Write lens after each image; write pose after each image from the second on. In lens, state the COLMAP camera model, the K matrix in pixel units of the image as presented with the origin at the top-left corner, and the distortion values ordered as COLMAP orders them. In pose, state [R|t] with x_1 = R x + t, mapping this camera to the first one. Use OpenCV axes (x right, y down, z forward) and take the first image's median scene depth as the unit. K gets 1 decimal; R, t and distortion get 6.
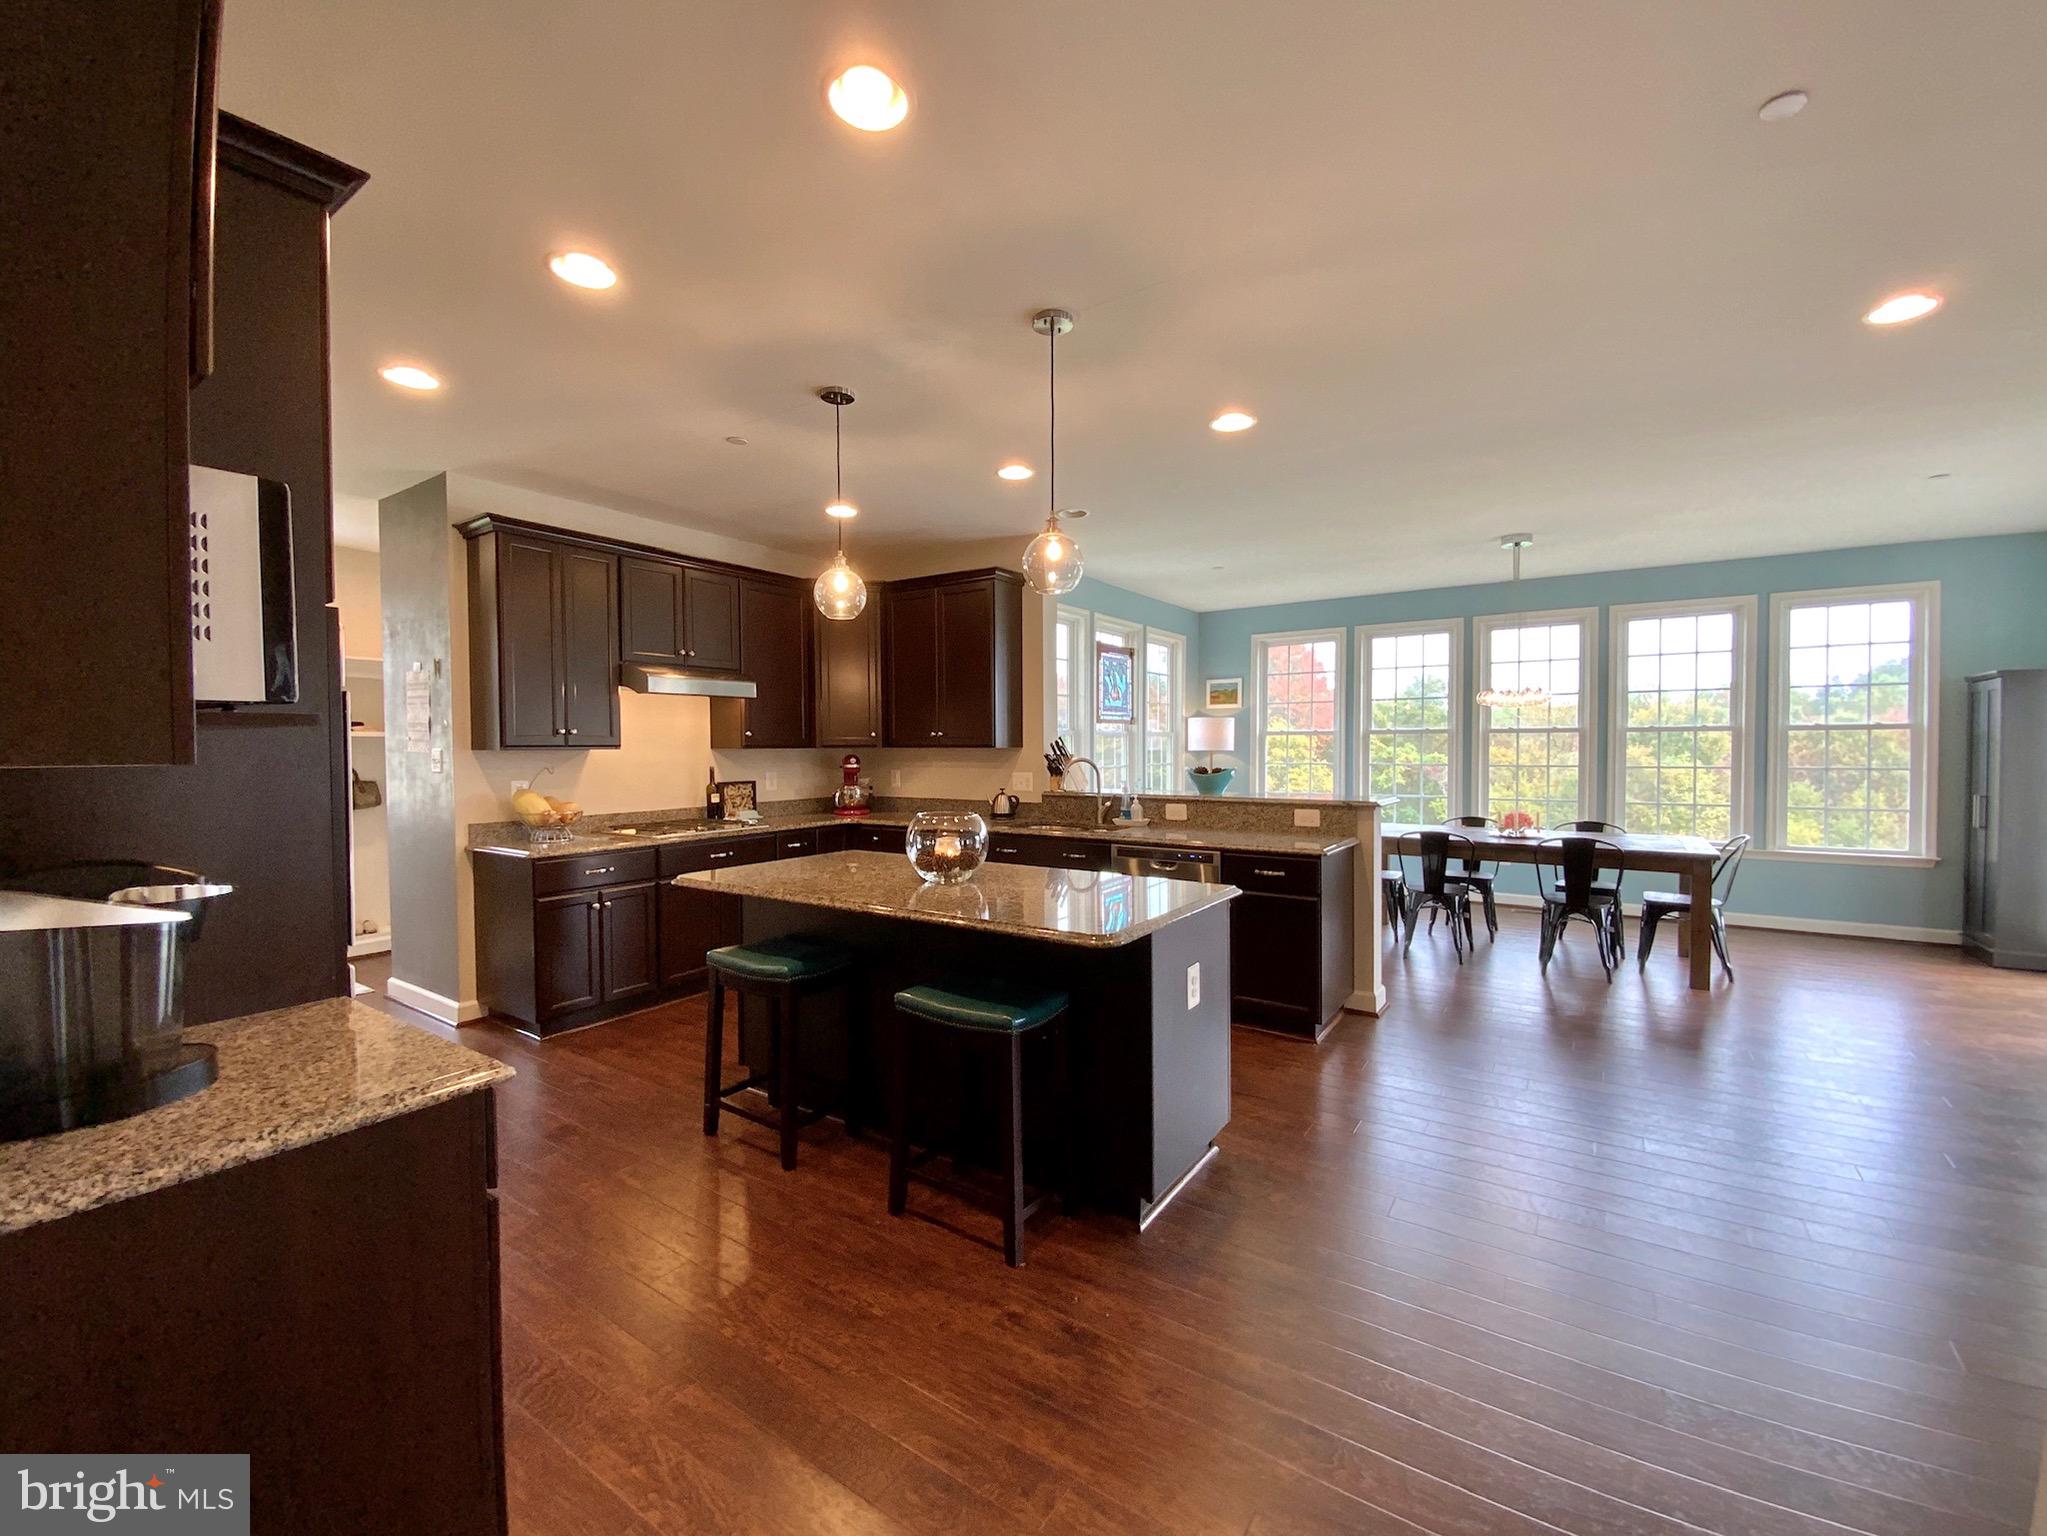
lens RADIAL K [[828.6, 0, 1023.5], [0, 828.6, 768.0], [0, 0, 1]] dist [0.022248, -0.020582]
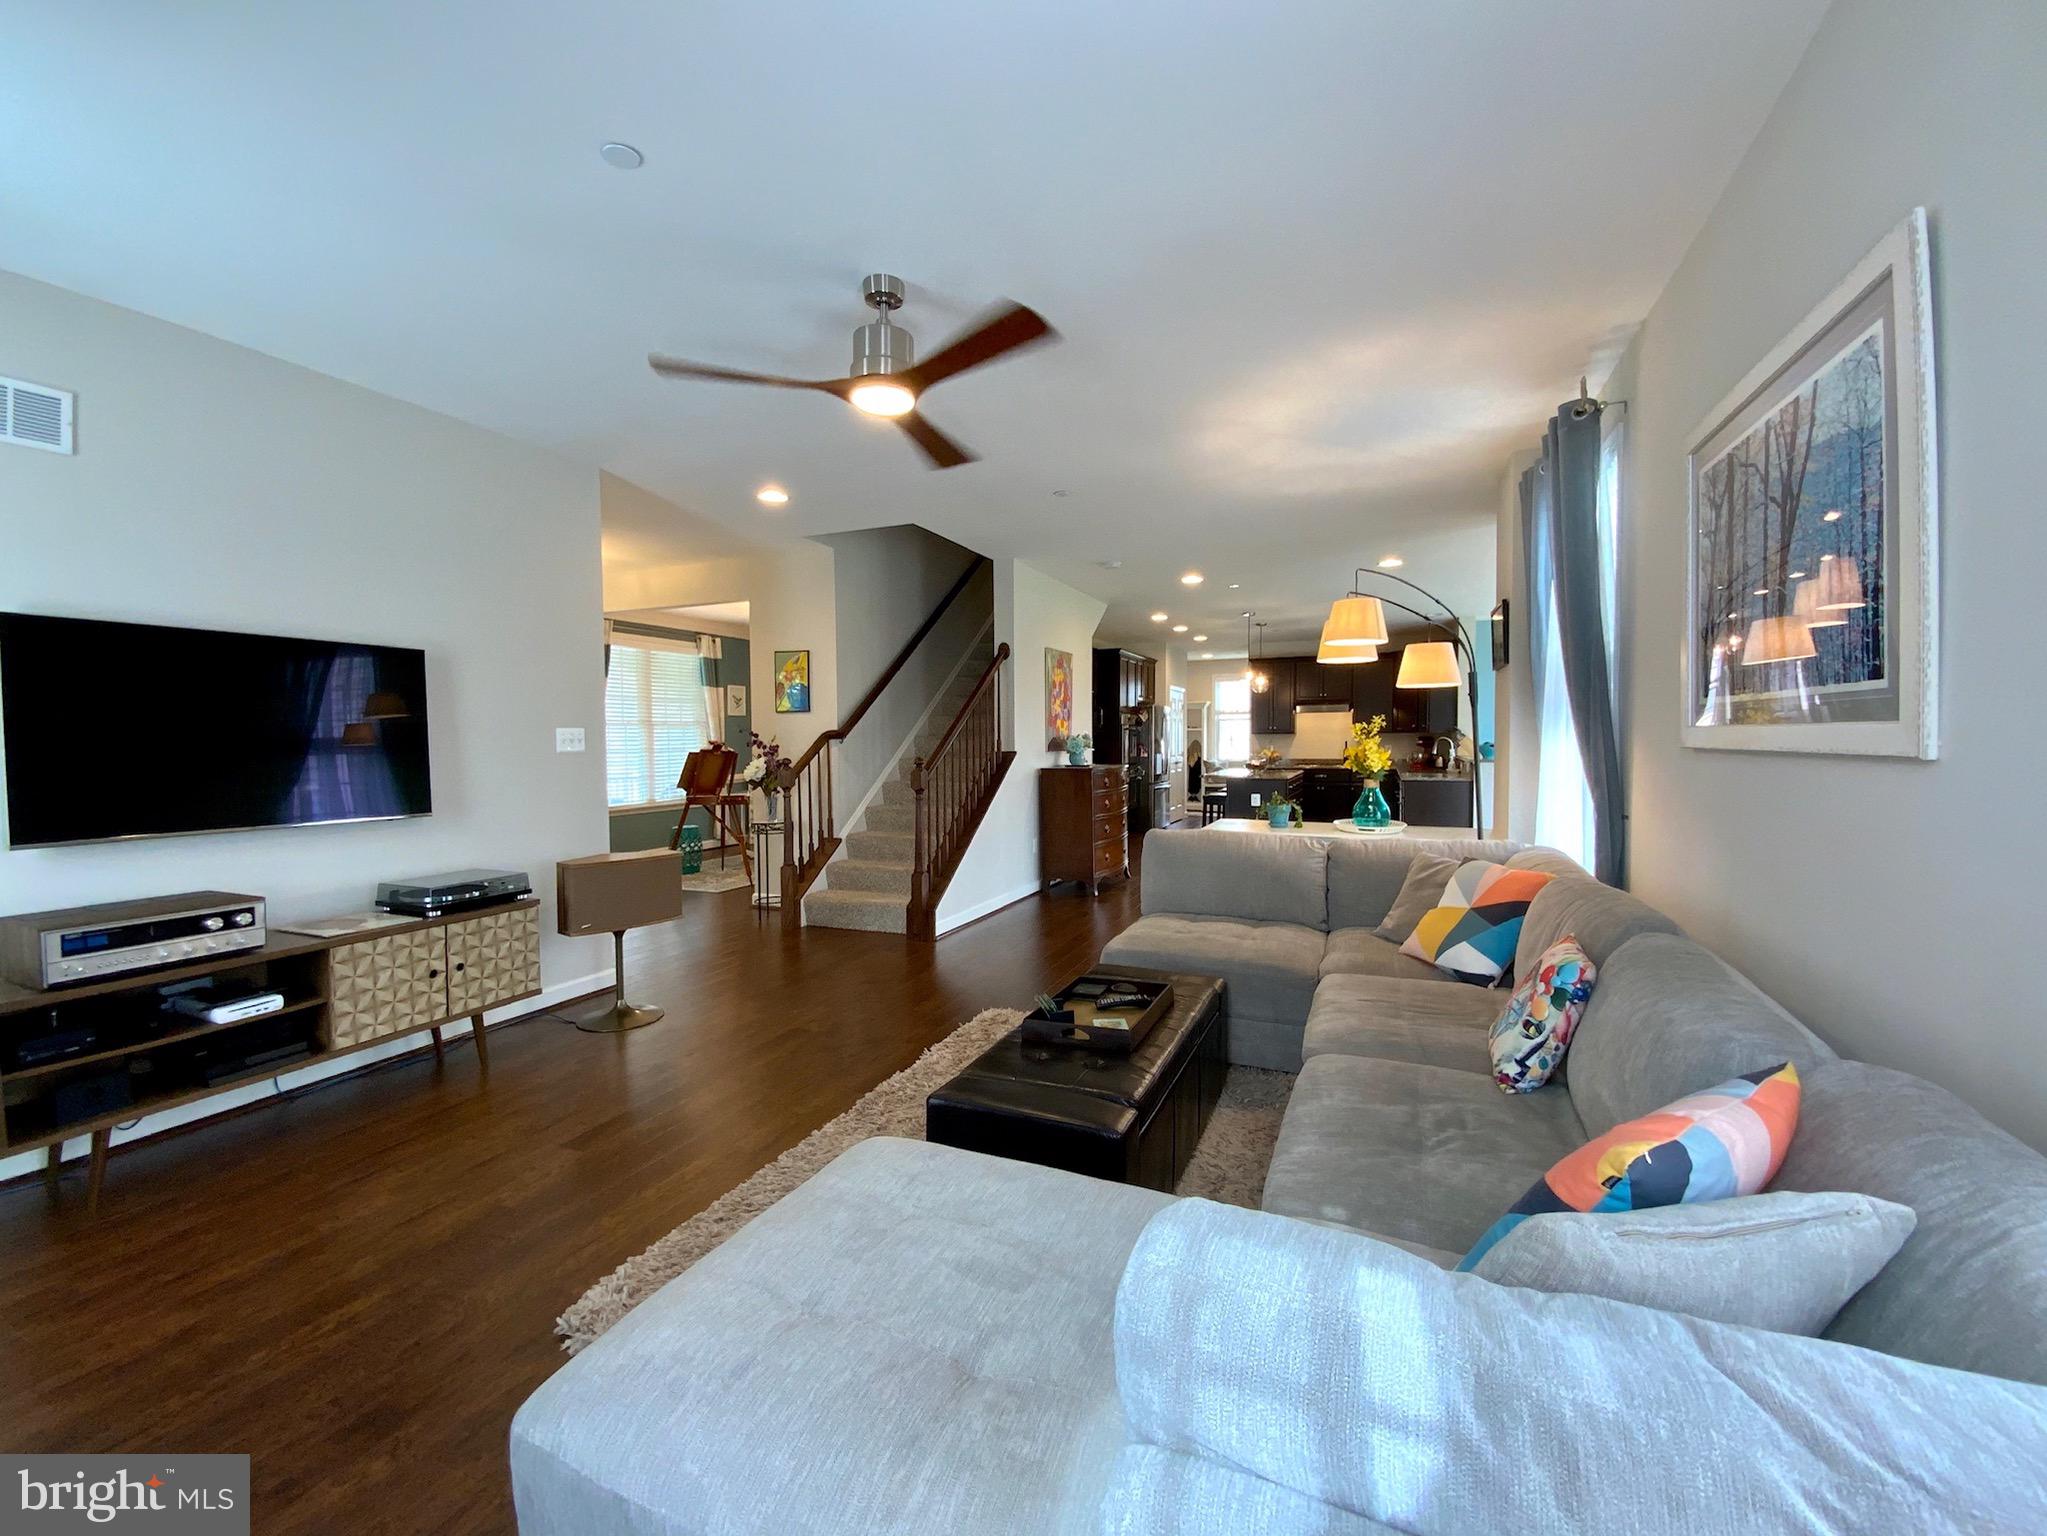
lens RADIAL K [[828.6, 0, 1023.5], [0, 828.6, 768.0], [0, 0, 1]] dist [0.022248, -0.020582]
pose [[0.187002, 0.042589, -0.981436, 1.733126], [-0.025628, 0.998931, 0.038465, 0.005033], [0.982025, 0.017960, 0.187894, -0.318757]]
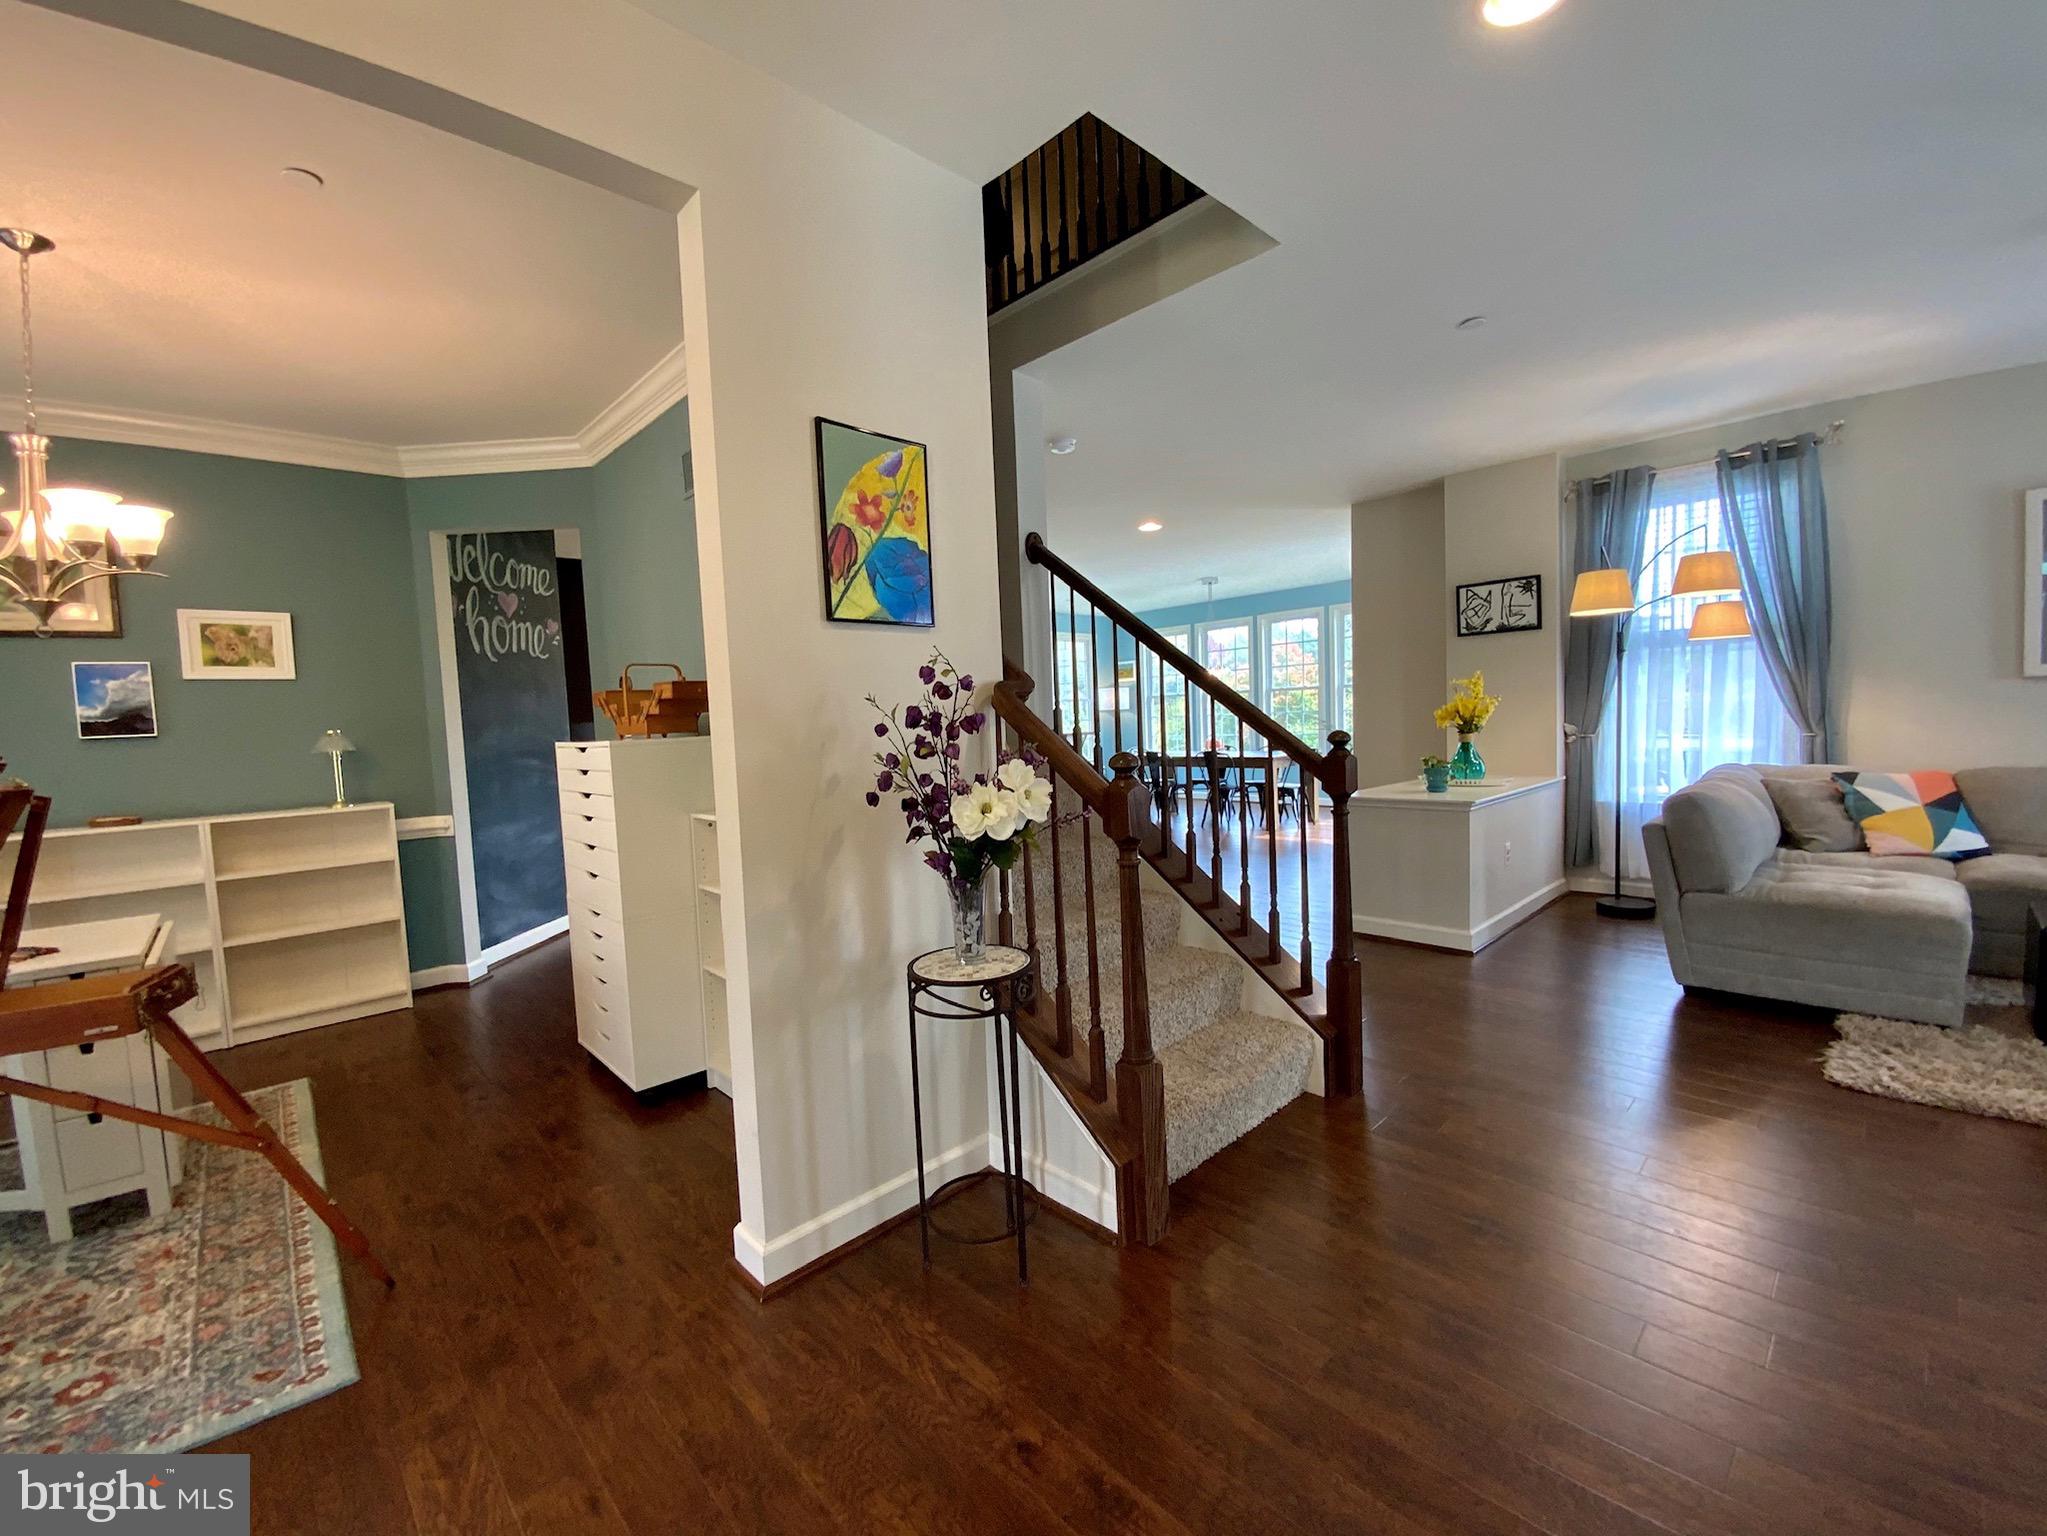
lens RADIAL K [[835.1, 0, 1021.7], [0, 835.1, 765.1], [0, 0, 1]] dist [0.029227, -0.022067]
pose [[0.977039, -0.022726, -0.211846, 0.628636], [0.031192, 0.998839, 0.036706, 0.031023], [0.210766, -0.042471, 0.976614, -0.798351]]
